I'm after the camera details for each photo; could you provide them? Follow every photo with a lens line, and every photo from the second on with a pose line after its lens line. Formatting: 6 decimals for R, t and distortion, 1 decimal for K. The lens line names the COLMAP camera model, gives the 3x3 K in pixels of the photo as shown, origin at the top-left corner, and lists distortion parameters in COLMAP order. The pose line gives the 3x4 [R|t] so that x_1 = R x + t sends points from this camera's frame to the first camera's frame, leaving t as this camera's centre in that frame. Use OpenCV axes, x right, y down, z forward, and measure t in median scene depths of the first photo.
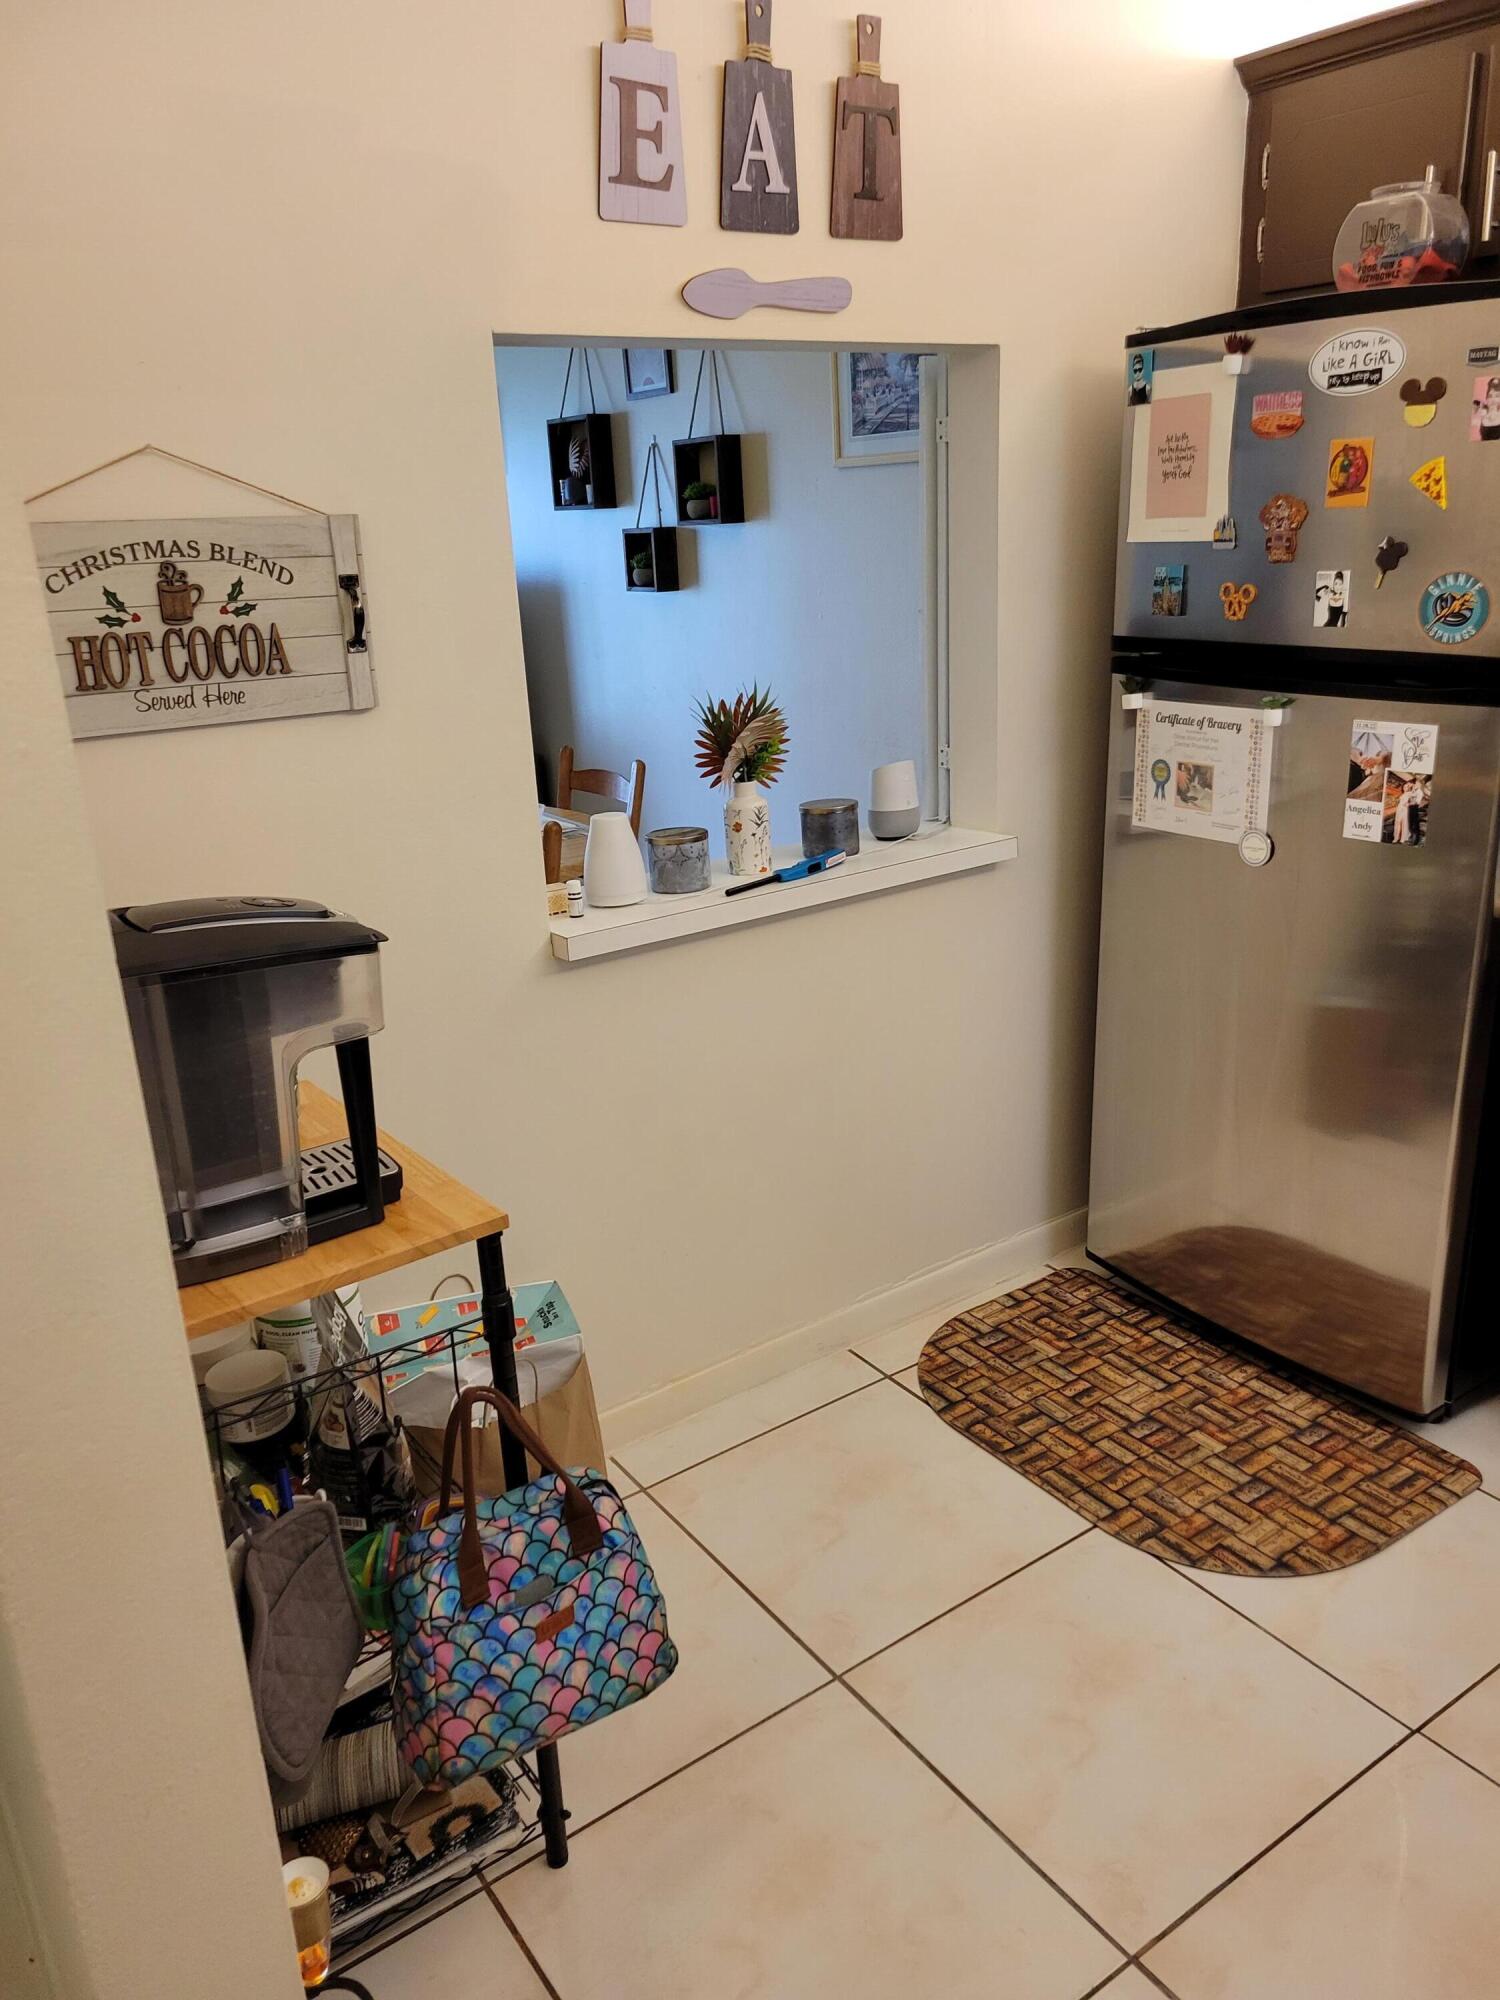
lens RADIAL K [[1486.8, 0, 754.0], [0, 1486.8, 998.6], [0, 0, 1]] dist [0.049231, -0.028233]
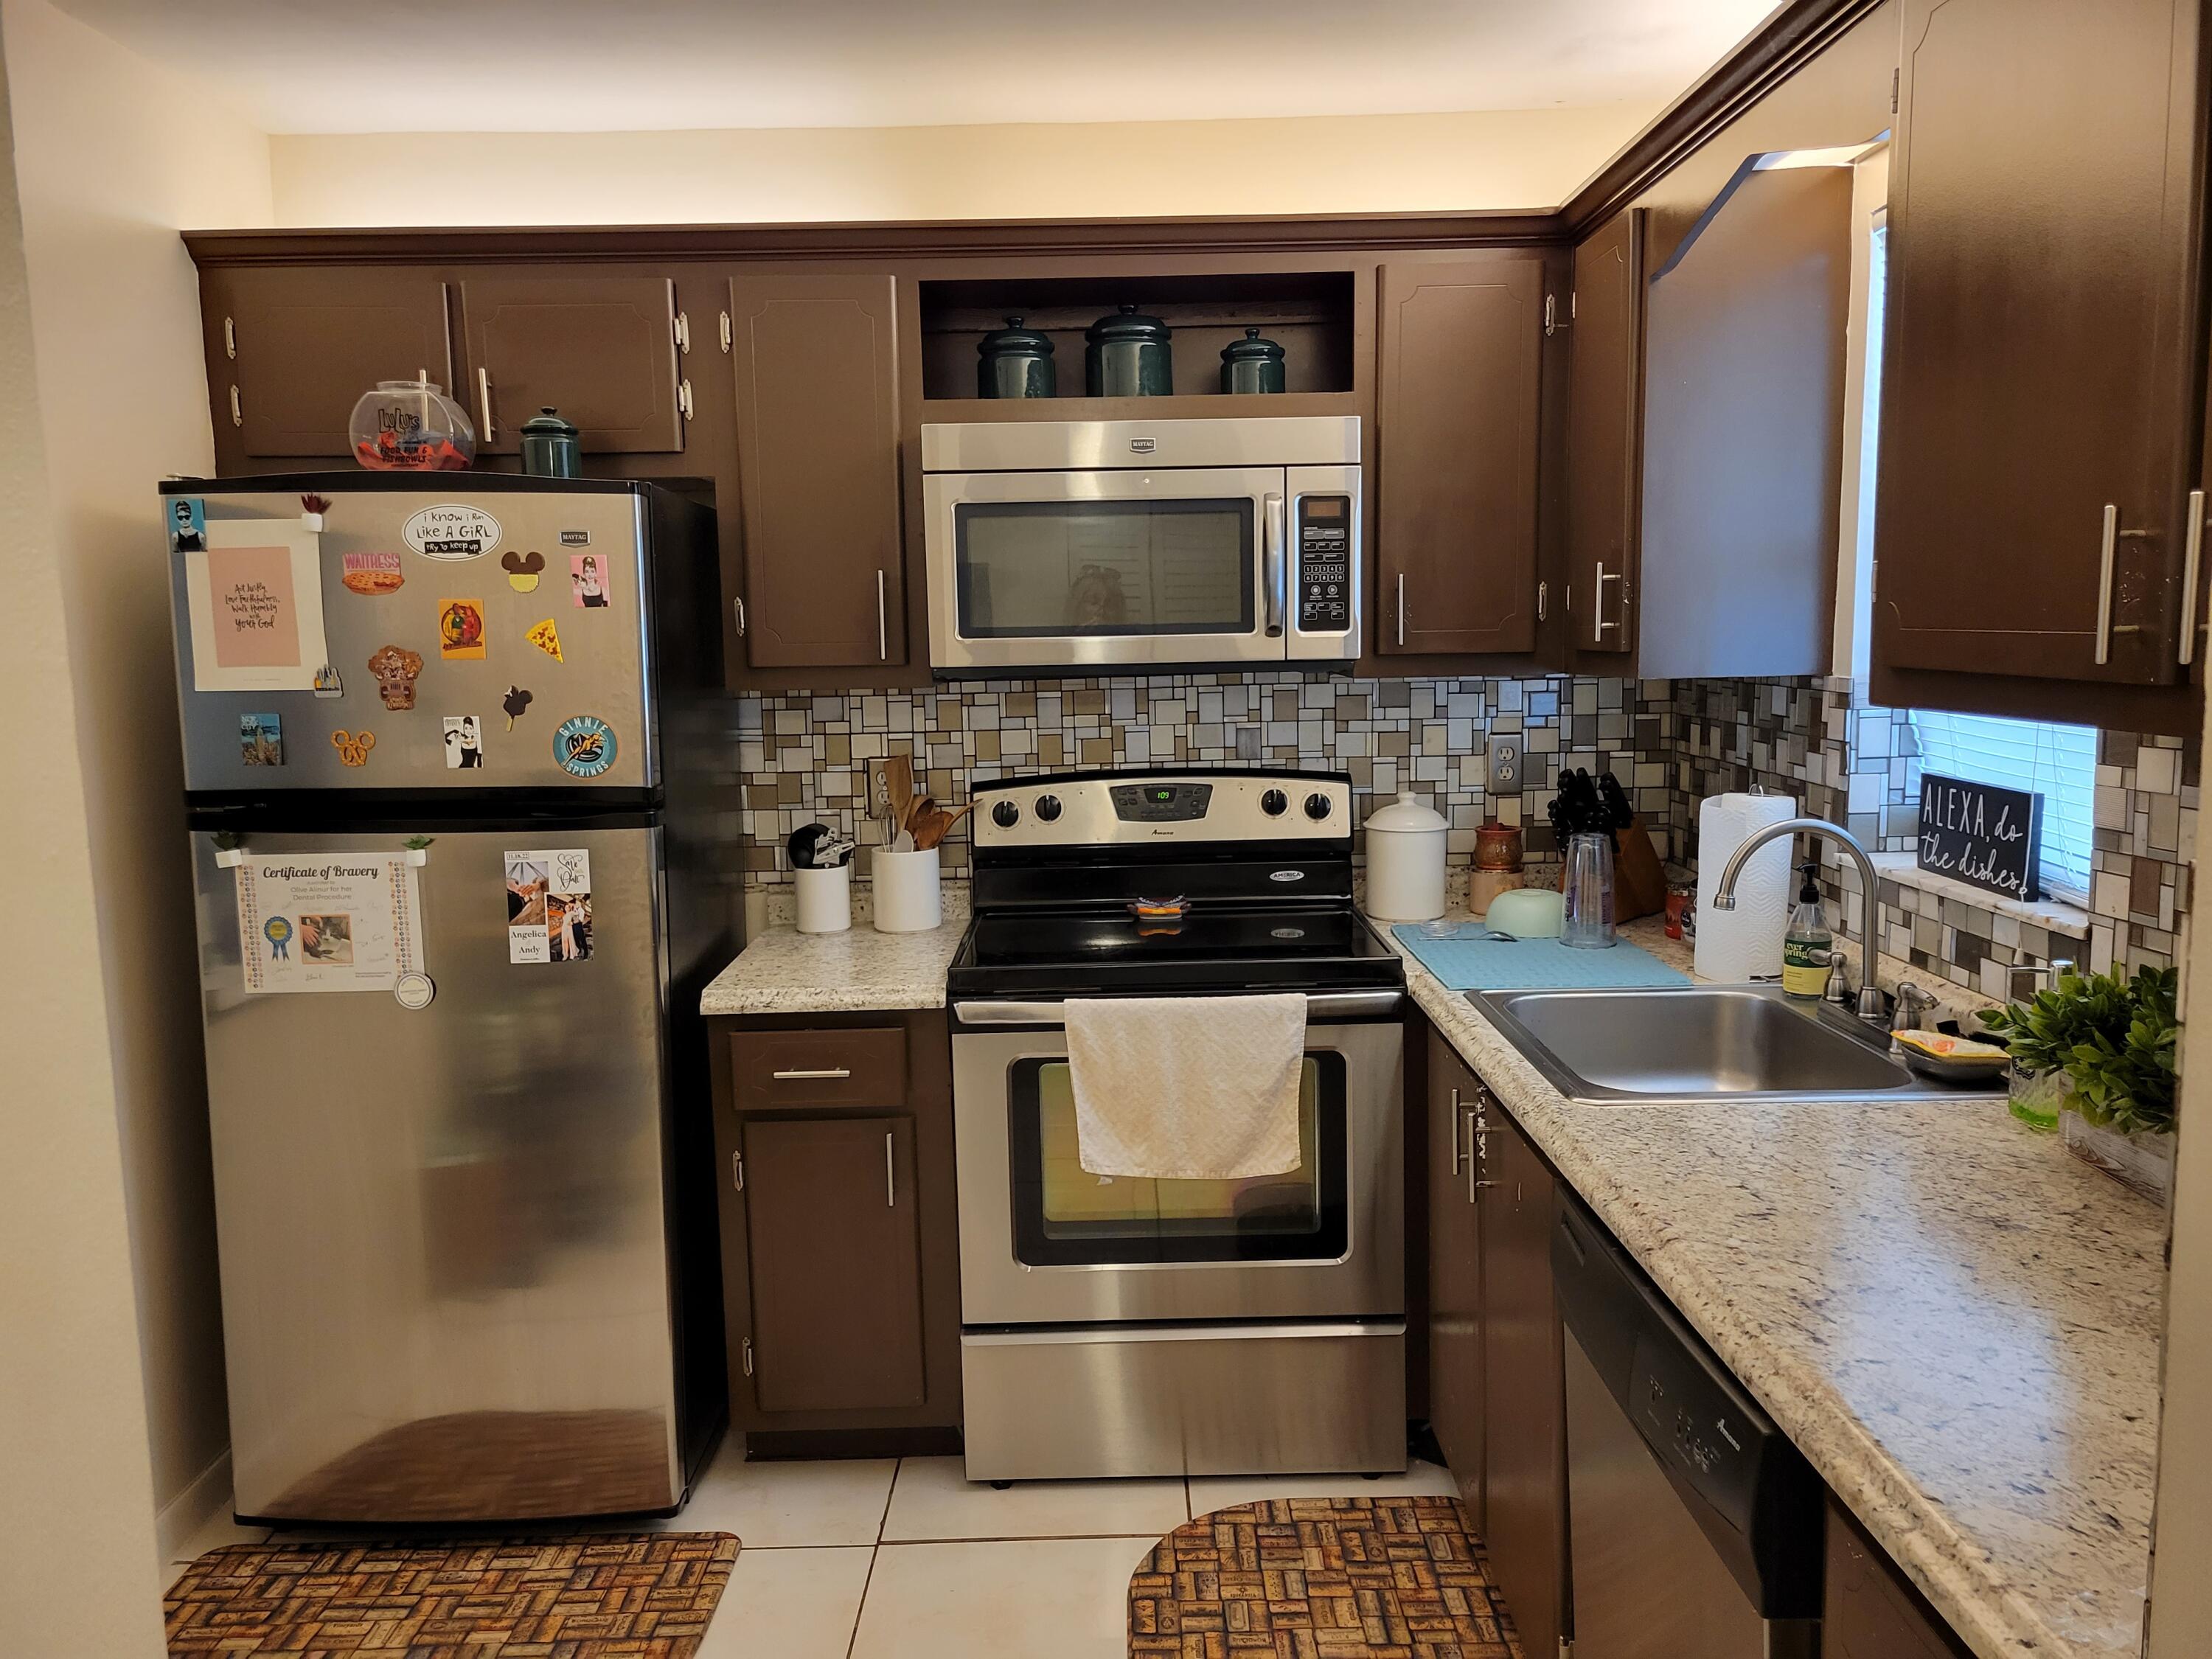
lens RADIAL K [[1644.4, 0, 1111.6], [0, 1644.4, 833.6], [0, 0, 1]] dist [0.049231, -0.028233]
pose [[0.574416, -0.065695, 0.815923, -0.278838], [0.248172, 0.963836, -0.097110, 0.018460], [-0.780036, 0.258271, 0.569947, 0.002977]]
